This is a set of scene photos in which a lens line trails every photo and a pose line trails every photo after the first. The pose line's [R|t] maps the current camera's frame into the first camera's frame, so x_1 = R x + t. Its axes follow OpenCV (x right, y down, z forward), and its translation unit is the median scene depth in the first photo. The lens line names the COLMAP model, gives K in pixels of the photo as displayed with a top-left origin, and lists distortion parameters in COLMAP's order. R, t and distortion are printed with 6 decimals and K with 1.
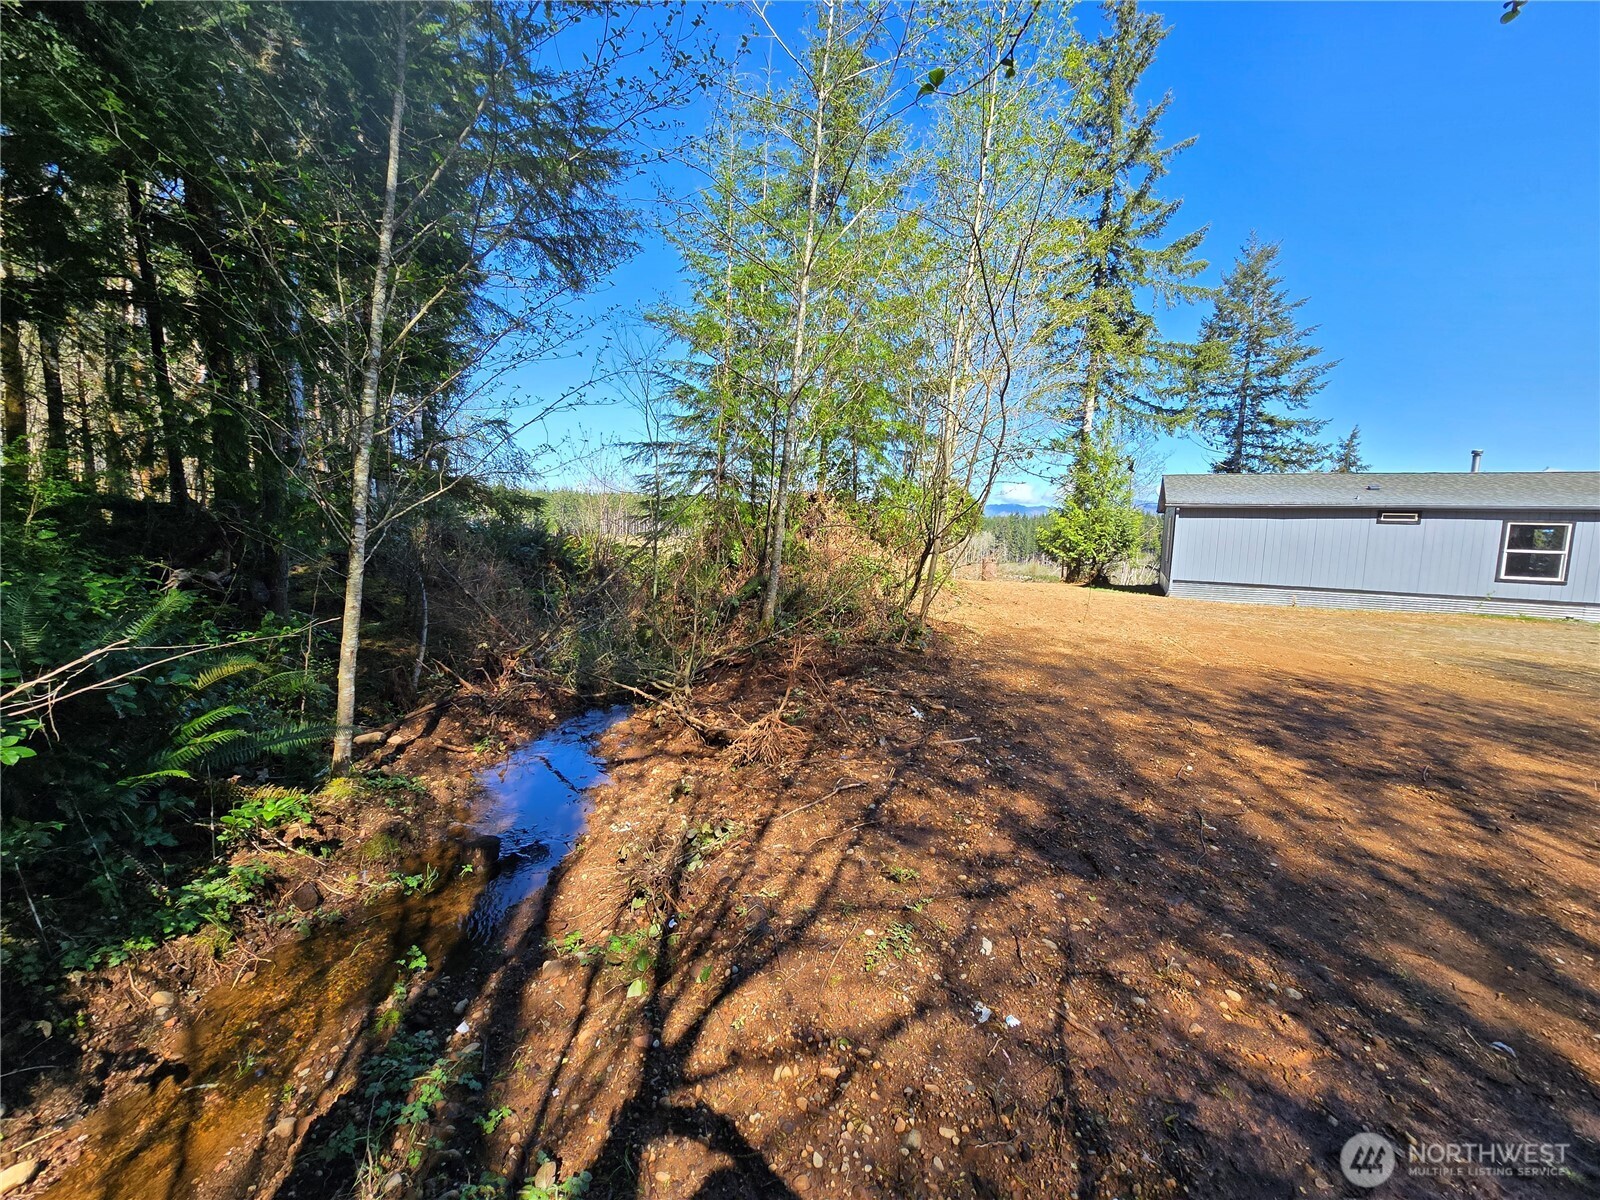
lens RADIAL K [[652.1, 0, 796.0], [0, 652.1, 599.4], [0, 0, 1]] dist [-0.004808, 0.001693]
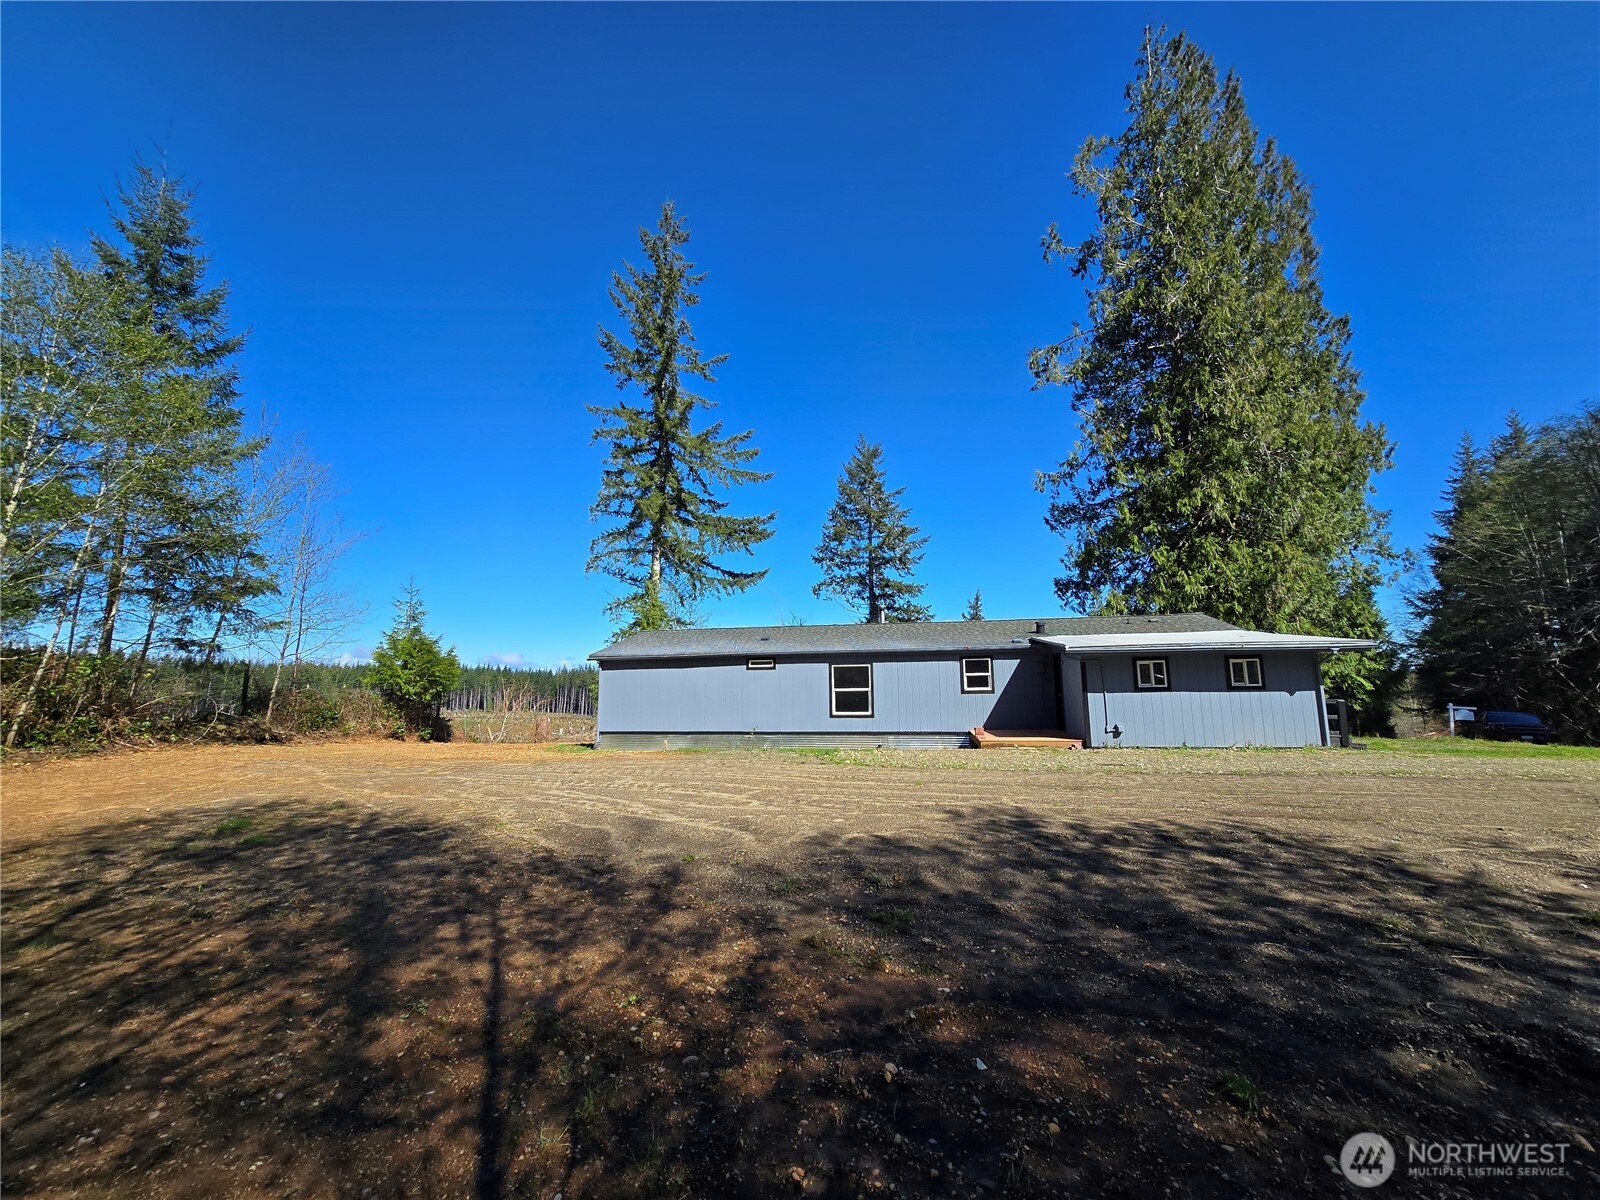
lens RADIAL K [[652.1, 0, 805.3], [0, 652.1, 600.2], [0, 0, 1]] dist [-0.004808, 0.001693]
pose [[0.956261, 0.004181, 0.292486, 0.261700], [0.067356, 0.969882, -0.234078, 0.013827], [-0.284655, 0.243540, 0.927178, -0.031914]]
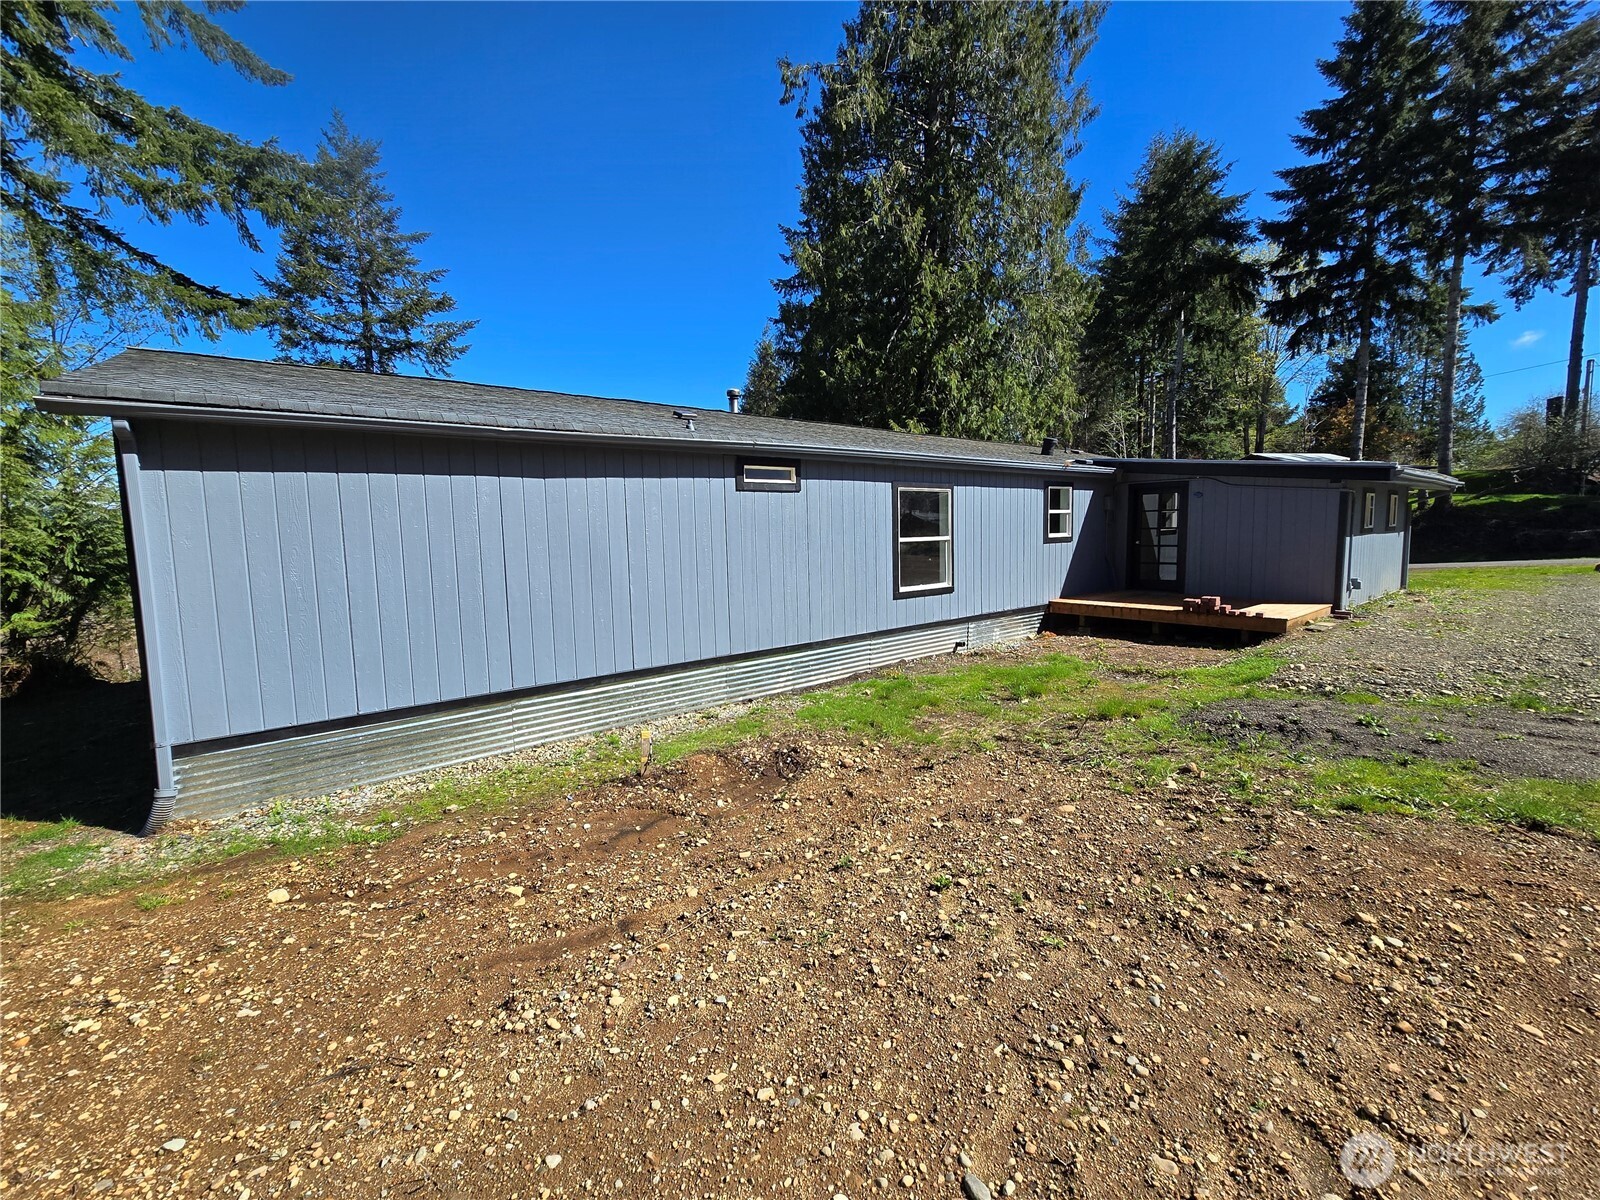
lens RADIAL K [[652.1, 0, 797.5], [0, 652.1, 597.1], [0, 0, 1]] dist [-0.004808, 0.001693]
pose [[0.406582, -0.125150, 0.905002, 0.209663], [0.136373, 0.987789, 0.075331, -0.029632], [-0.903379, 0.092789, 0.418684, 0.315838]]
